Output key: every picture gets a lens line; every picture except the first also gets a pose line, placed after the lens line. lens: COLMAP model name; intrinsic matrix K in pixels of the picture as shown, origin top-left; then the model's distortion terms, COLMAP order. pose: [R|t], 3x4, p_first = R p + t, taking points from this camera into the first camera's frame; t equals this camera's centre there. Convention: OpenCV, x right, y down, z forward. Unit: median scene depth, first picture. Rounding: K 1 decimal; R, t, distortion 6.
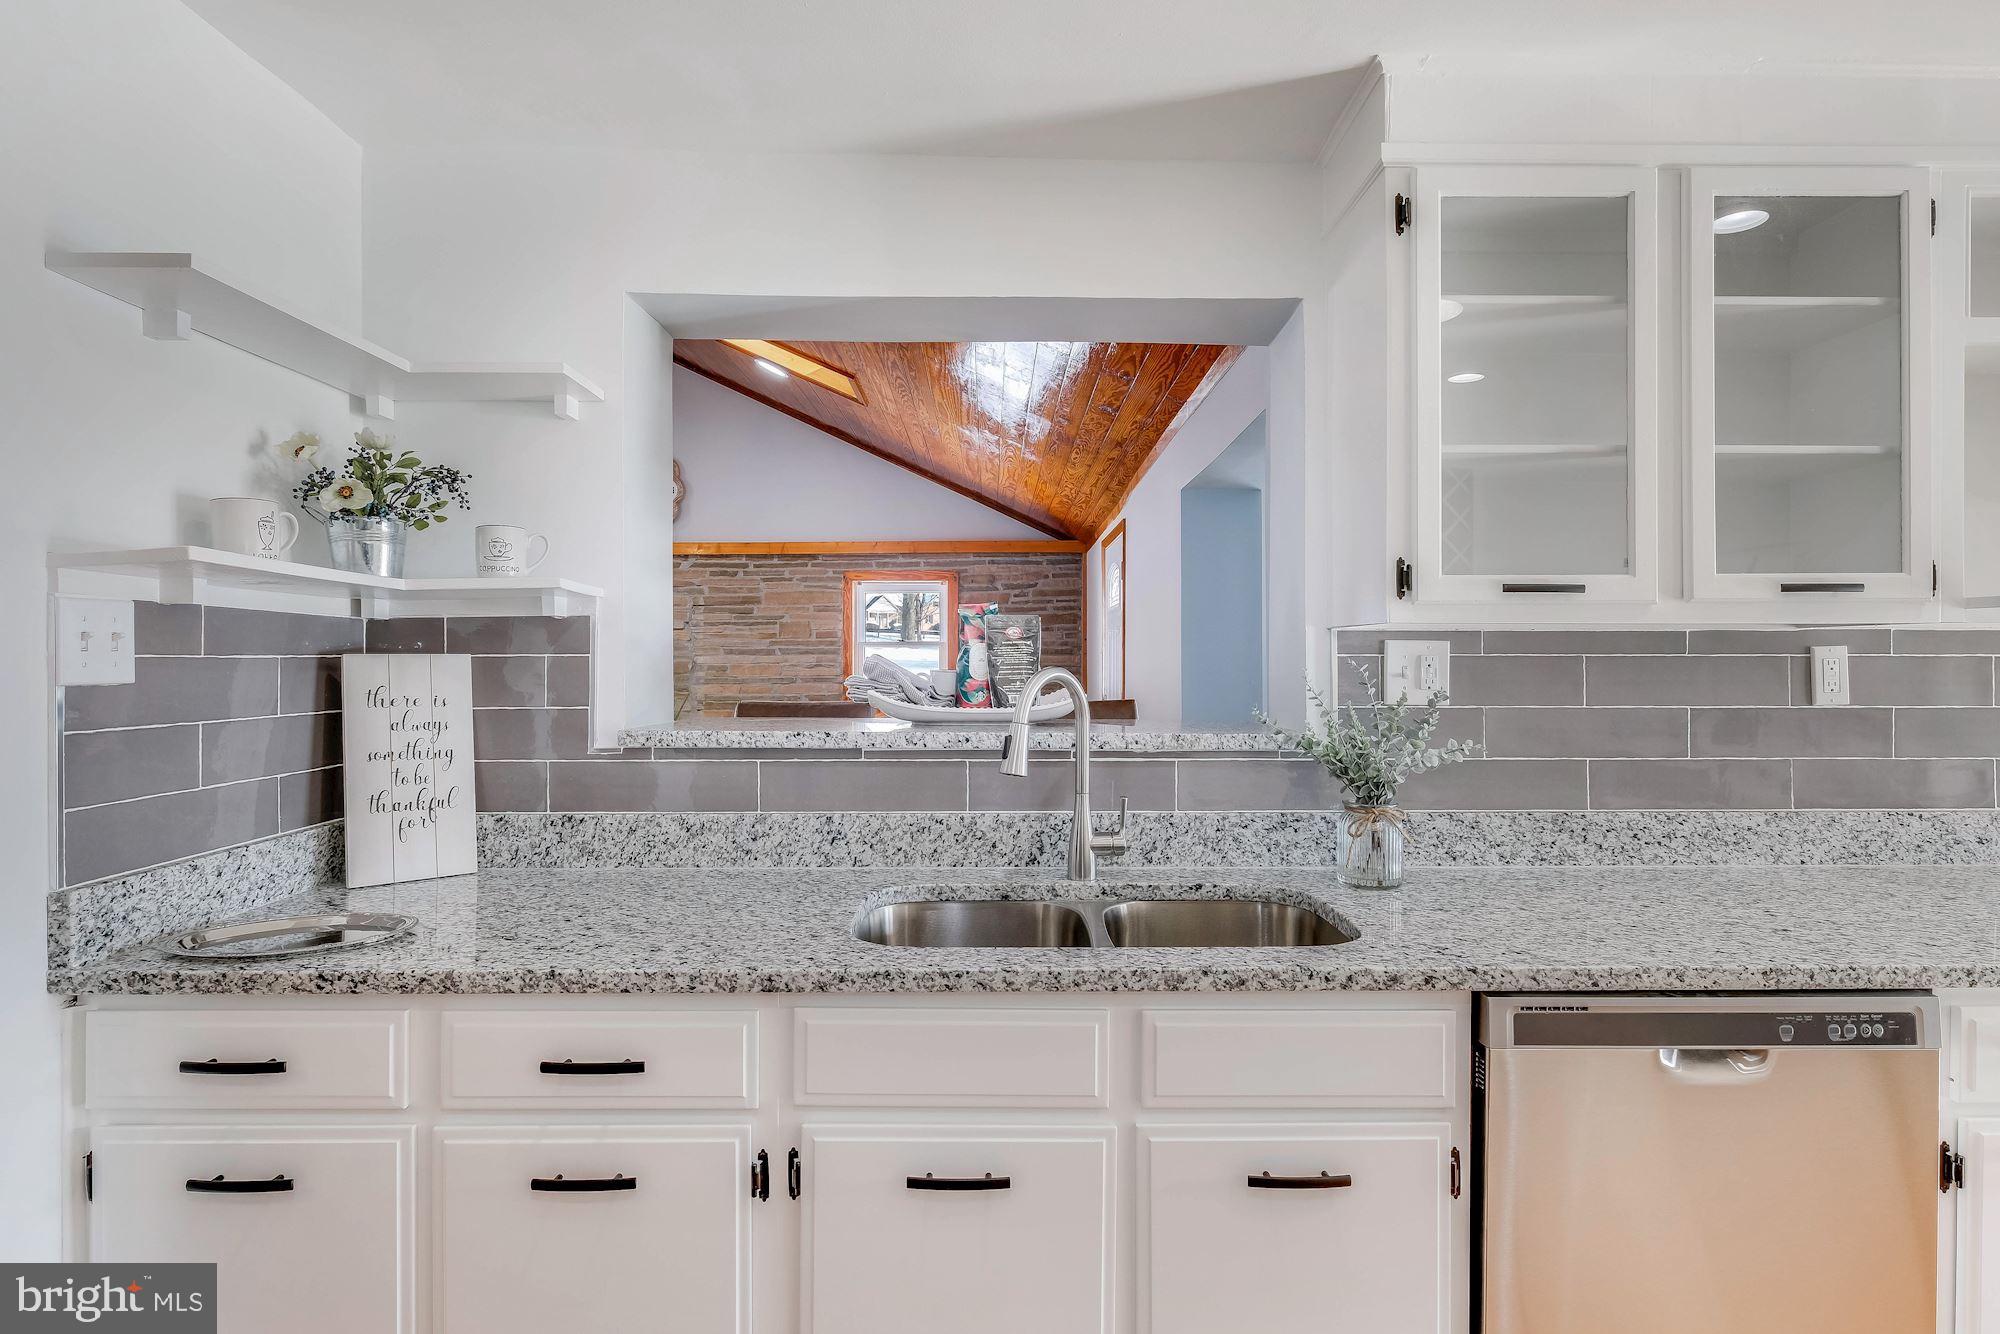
lens RADIAL K [[1029.2, 0, 1003.0], [0, 1029.2, 657.0], [0, 0, 1]] dist [0.002295, -0.000887]
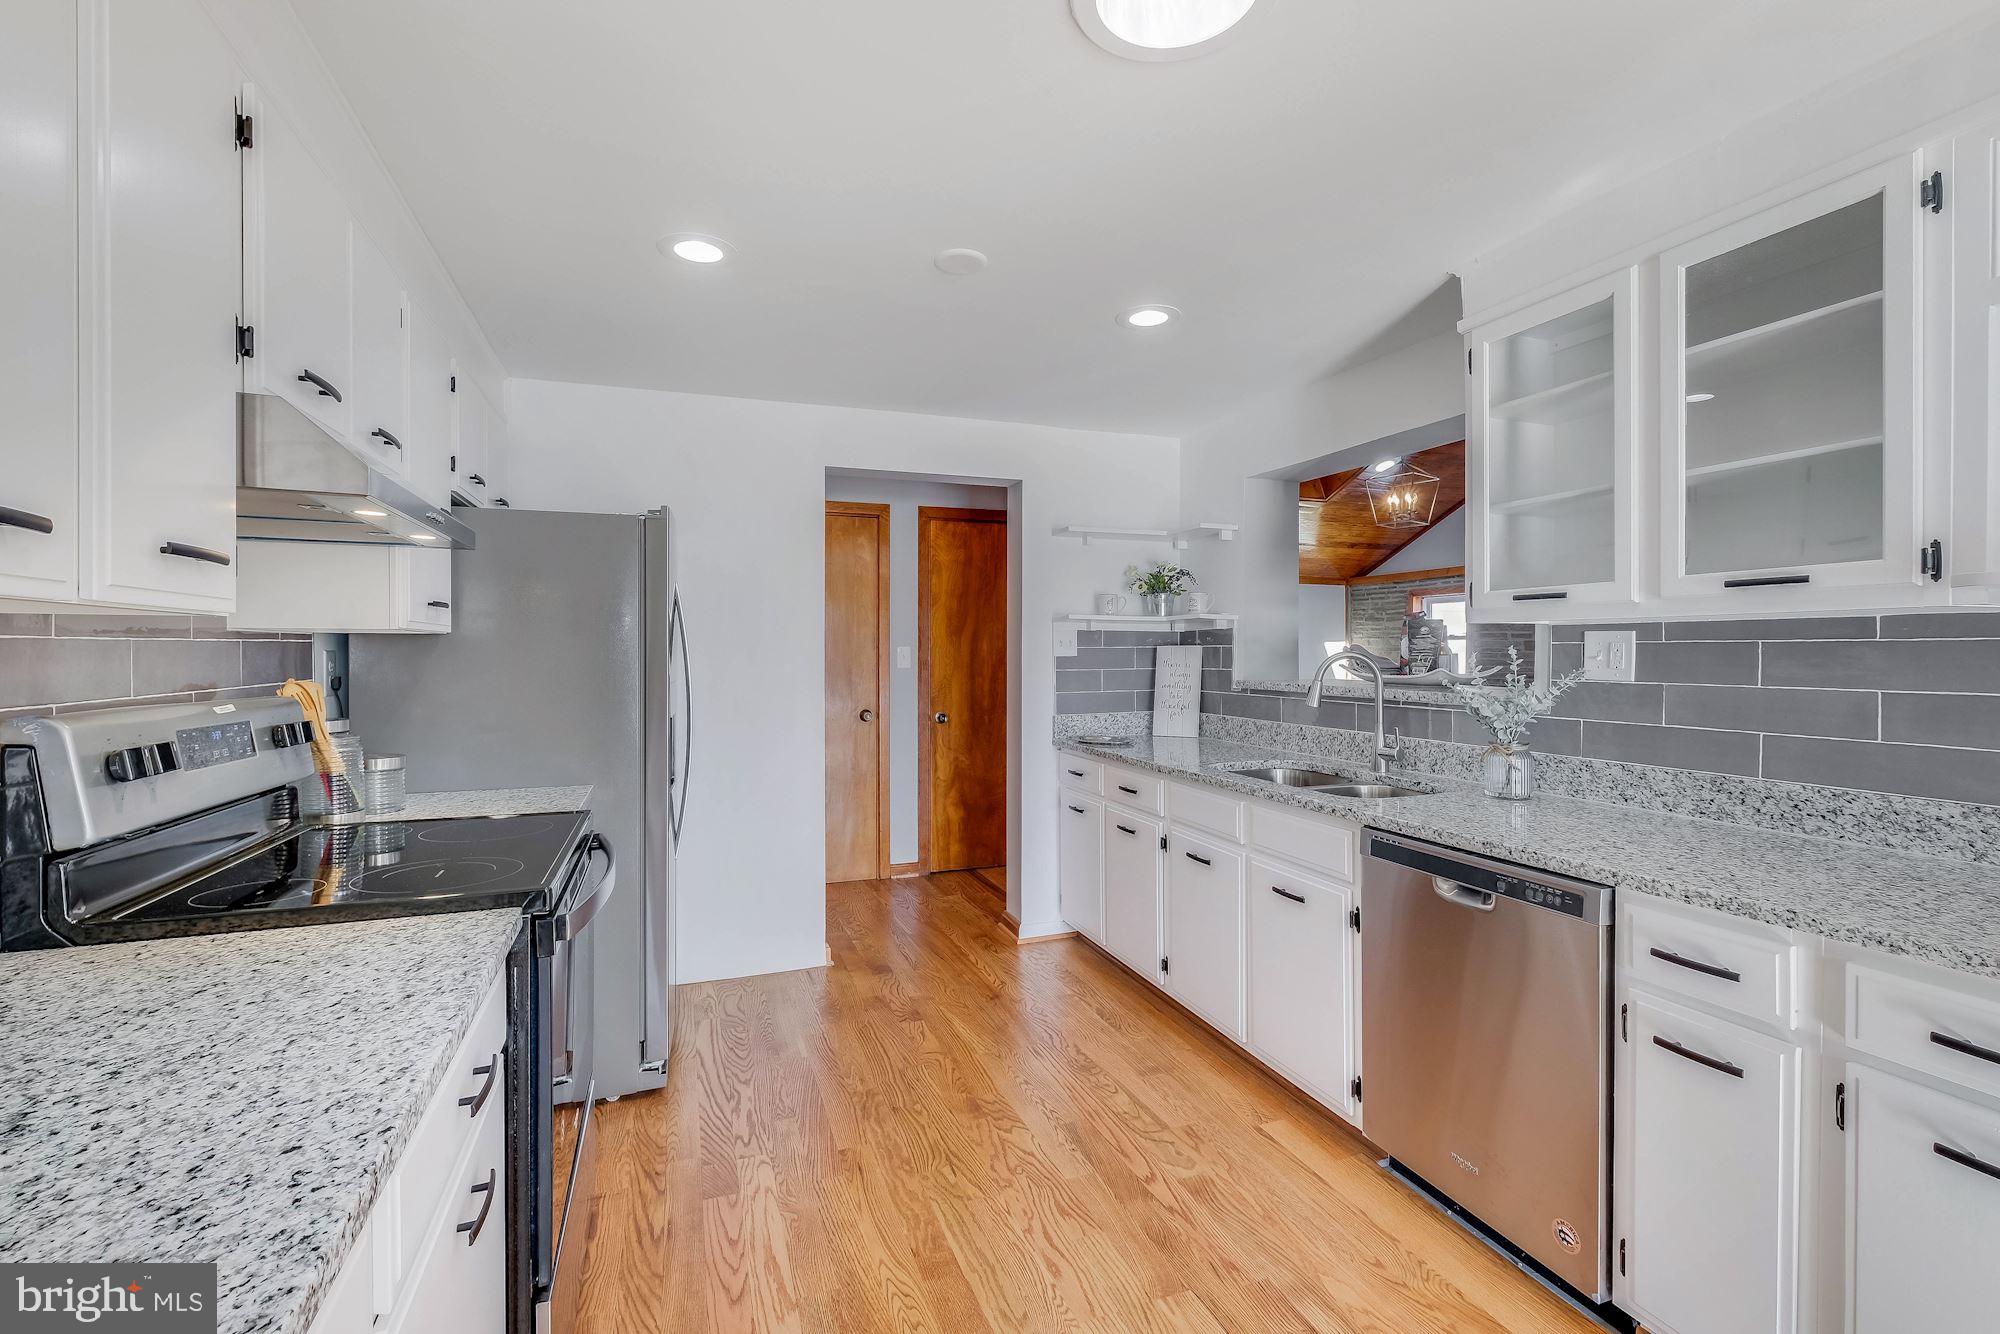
lens RADIAL K [[875.4, 0, 1008.1], [0, 875.4, 655.3], [0, 0, 1]] dist [0.004659, -0.001238]
pose [[0.347232, 0.004977, -0.937766, 1.198781], [0.008244, 0.999931, 0.008359, -0.001451], [0.937743, -0.010634, 0.347167, -0.107351]]
